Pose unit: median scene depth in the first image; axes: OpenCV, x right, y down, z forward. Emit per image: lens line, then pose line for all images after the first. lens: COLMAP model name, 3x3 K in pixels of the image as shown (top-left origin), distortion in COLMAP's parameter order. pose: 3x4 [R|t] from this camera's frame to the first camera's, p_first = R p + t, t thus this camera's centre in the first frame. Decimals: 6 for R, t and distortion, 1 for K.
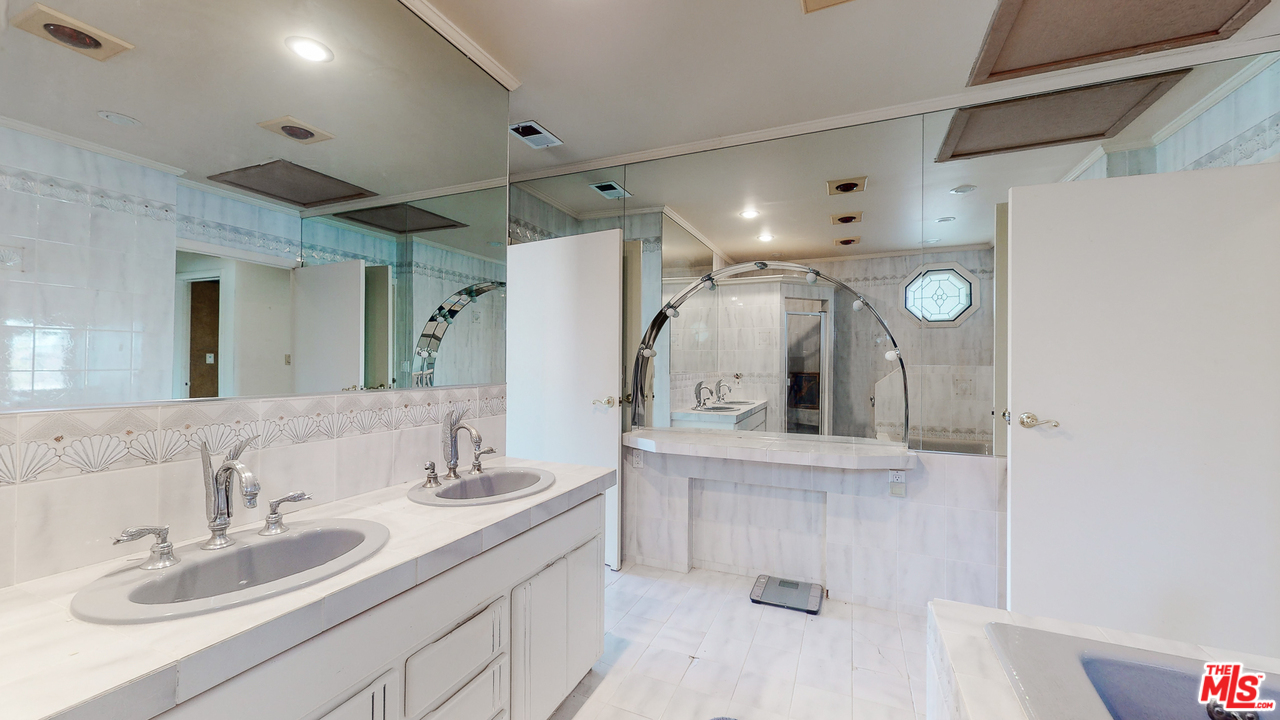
lens RADIAL K [[474.8, 0, 640.0], [0, 474.8, 360.0], [0, 0, 1]] dist [0.001836, 0.000202]
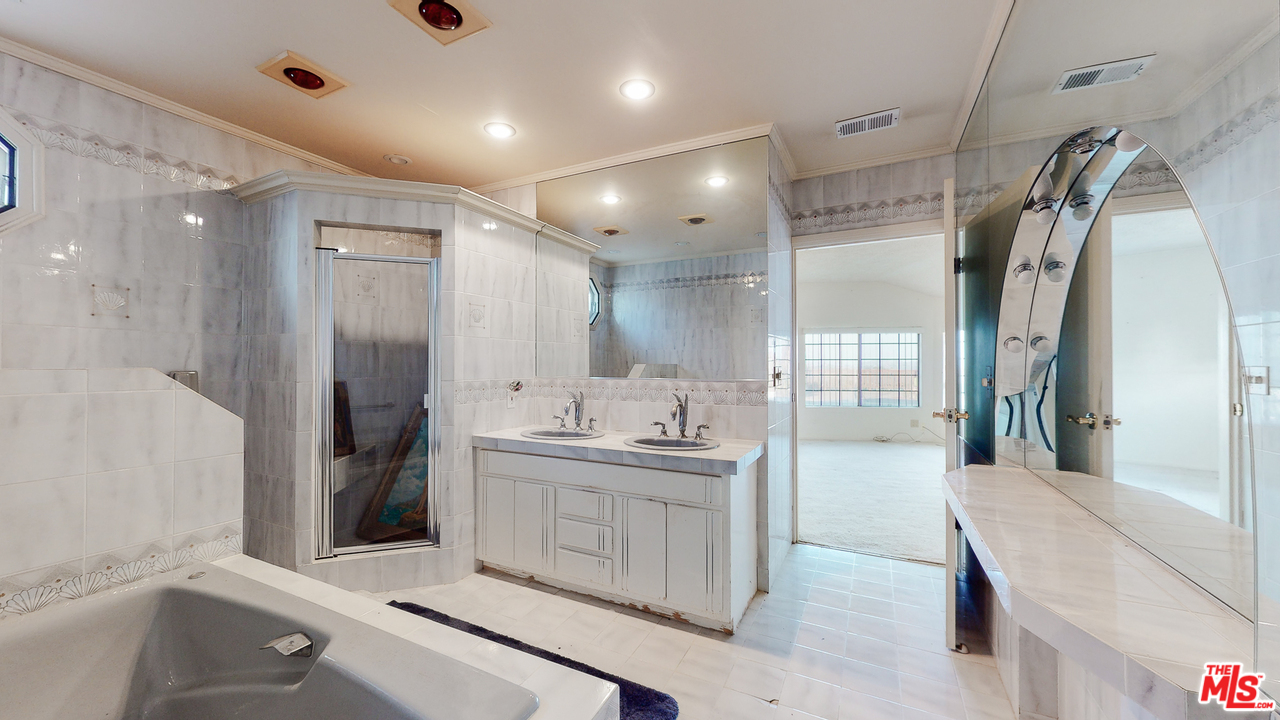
lens RADIAL K [[474.8, 0, 640.0], [0, 474.8, 360.0], [0, 0, 1]] dist [0.001836, 0.000202]
pose [[-0.042978, -0.018070, -0.998913, 1.113536], [0.004482, 0.999823, -0.018280, 0.021406], [0.999066, -0.005263, -0.042890, 0.888328]]
